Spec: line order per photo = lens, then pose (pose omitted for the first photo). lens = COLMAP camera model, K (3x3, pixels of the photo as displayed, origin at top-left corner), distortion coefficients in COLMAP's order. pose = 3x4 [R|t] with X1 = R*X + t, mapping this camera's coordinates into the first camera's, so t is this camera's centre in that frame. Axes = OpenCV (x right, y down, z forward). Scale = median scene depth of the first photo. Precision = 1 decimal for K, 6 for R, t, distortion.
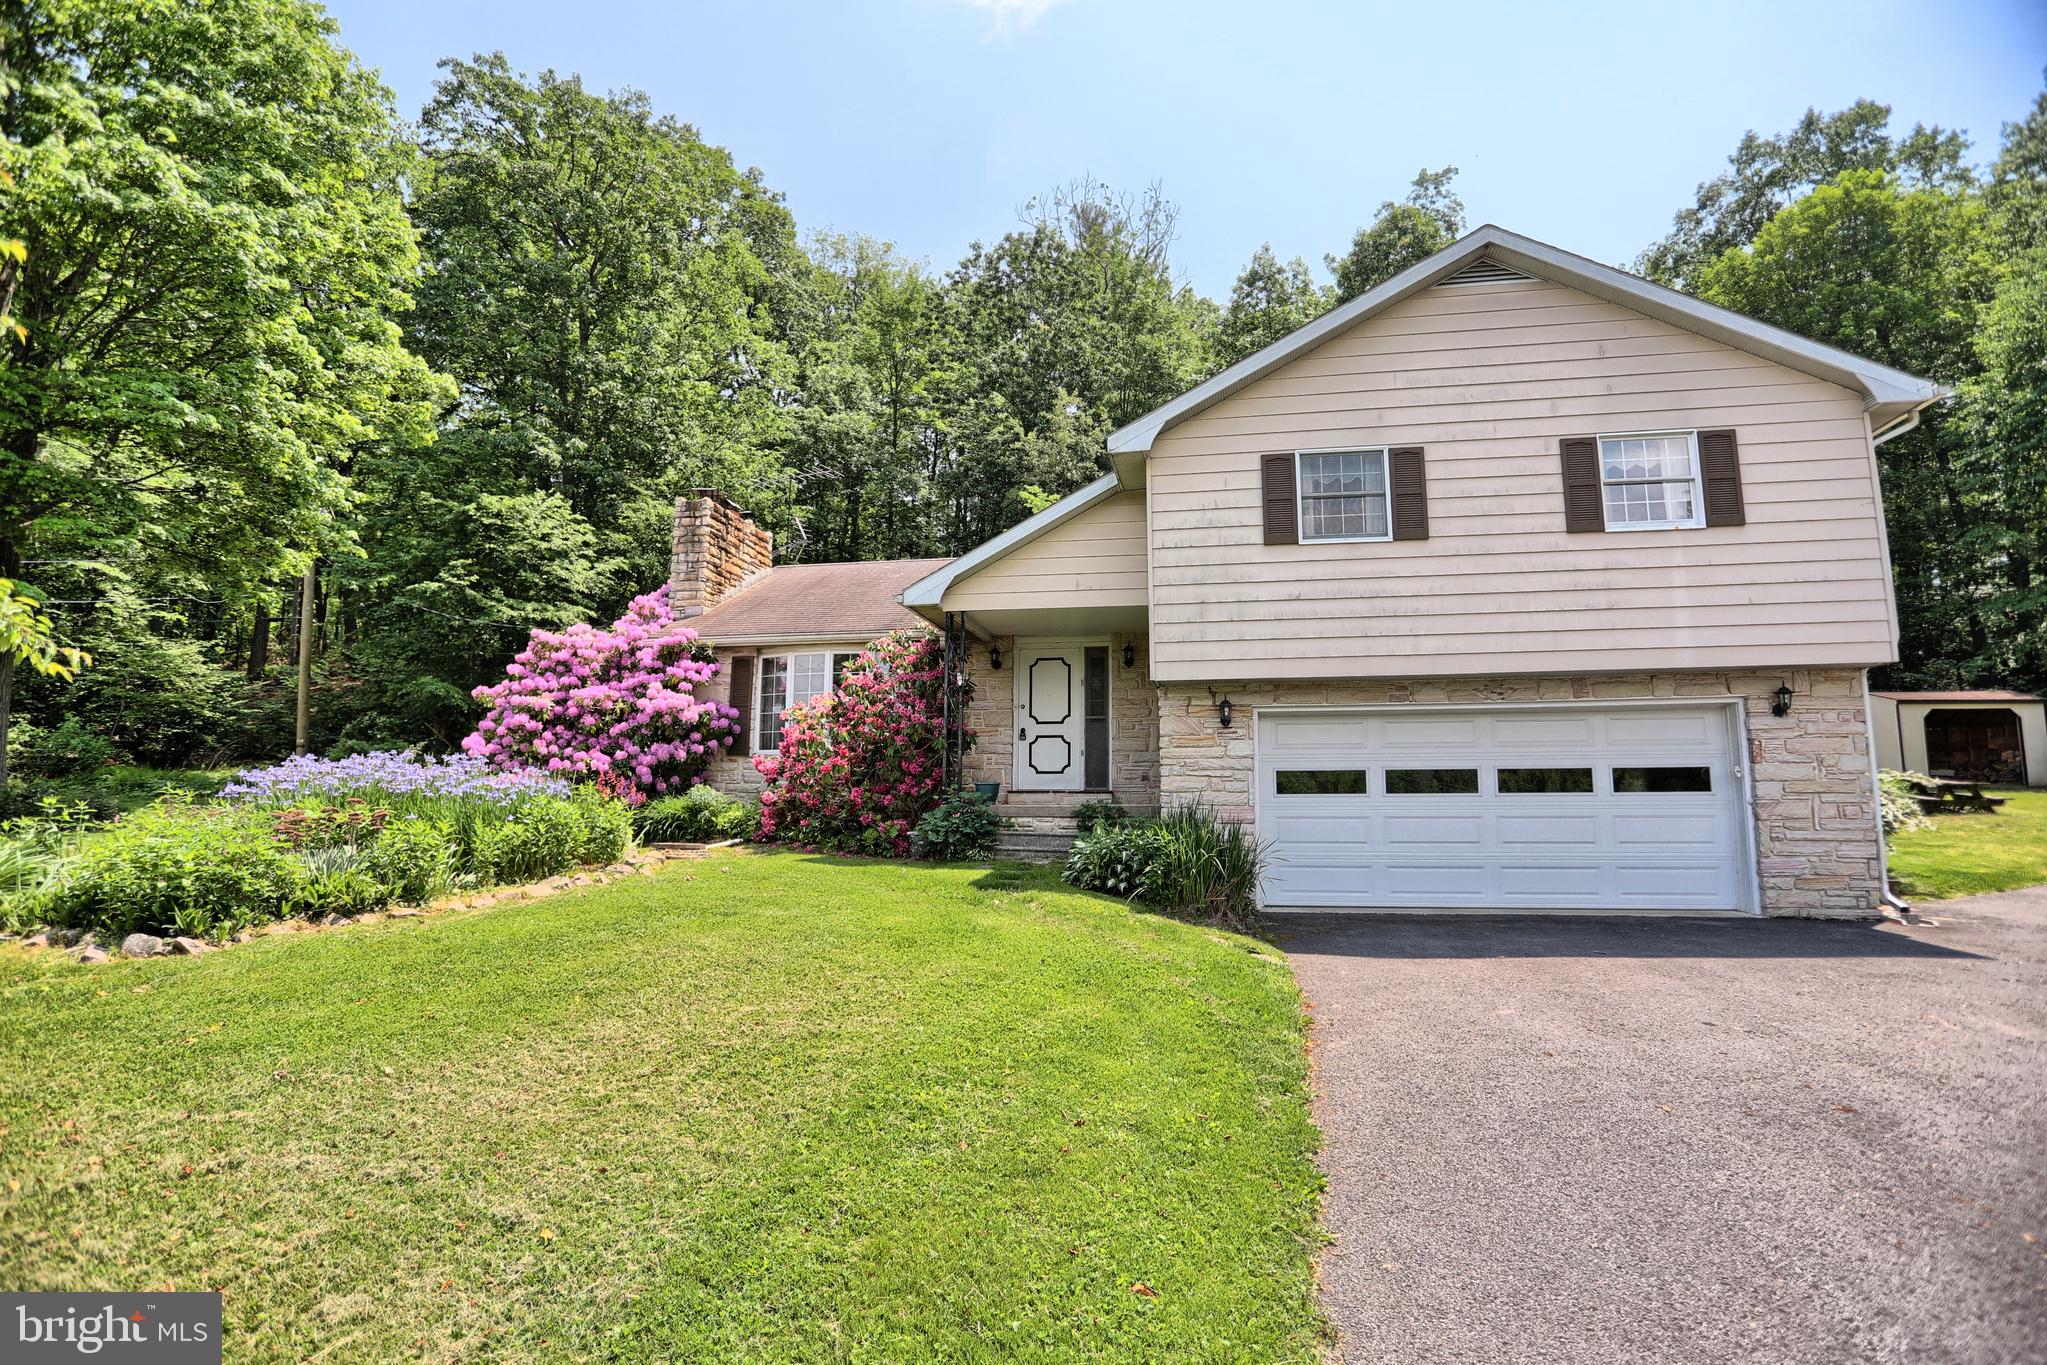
lens RADIAL K [[974.4, 0, 1020.1], [0, 974.4, 679.6], [0, 0, 1]] dist [-0.054411, 0.005749]
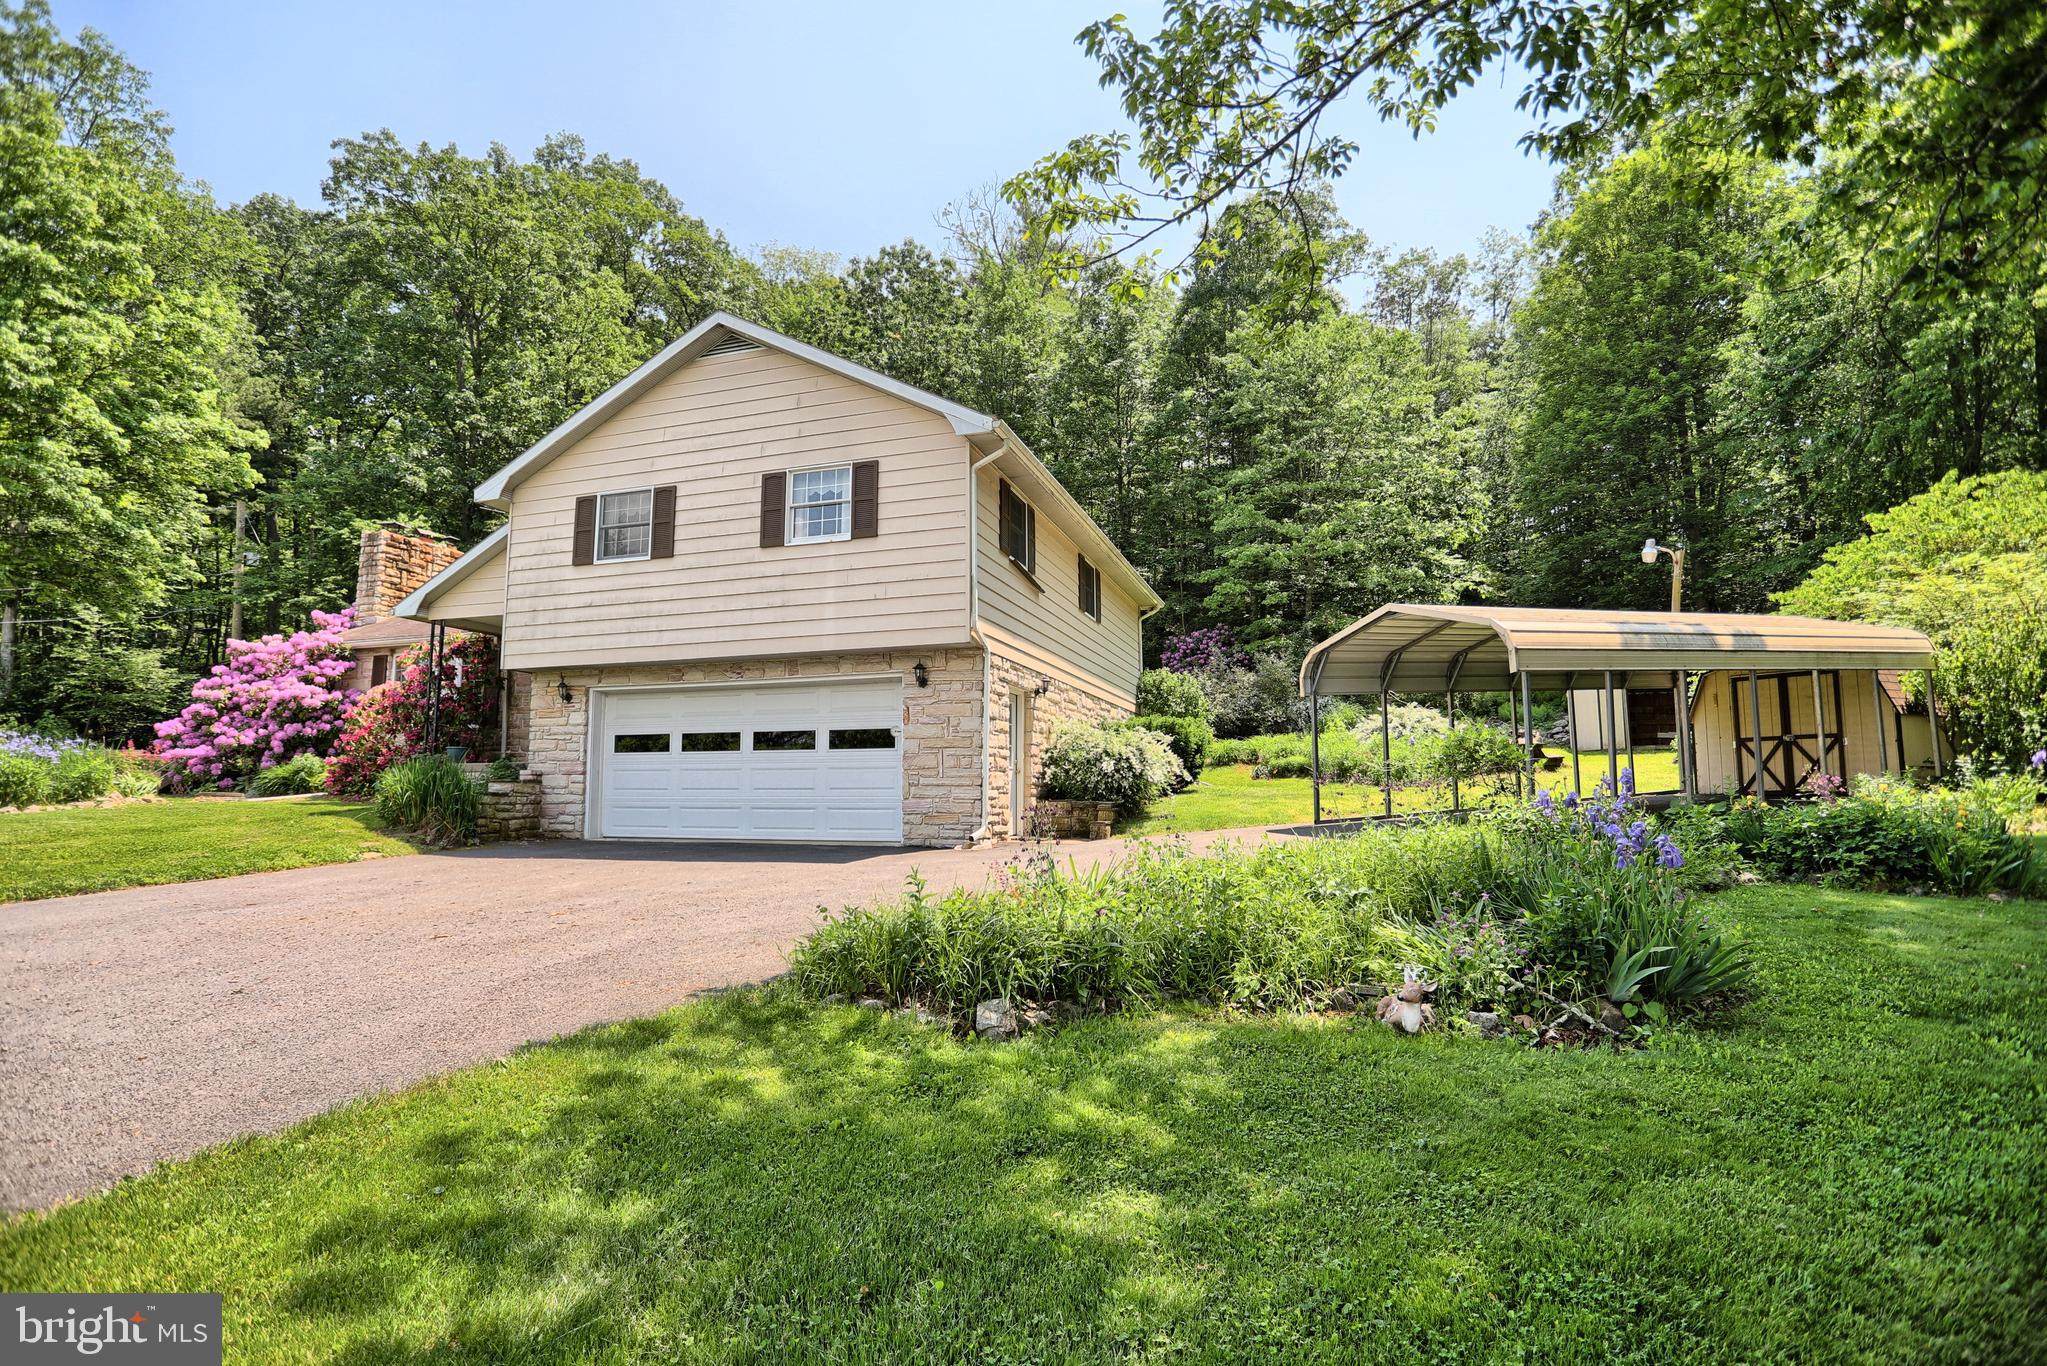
lens RADIAL K [[974.4, 0, 1031.6], [0, 974.4, 685.0], [0, 0, 1]] dist [-0.054411, 0.005749]
pose [[0.995699, -0.021424, -0.090137, 0.983388], [0.023584, 0.999458, 0.022964, 0.009445], [0.089596, -0.024991, 0.995665, -0.259067]]
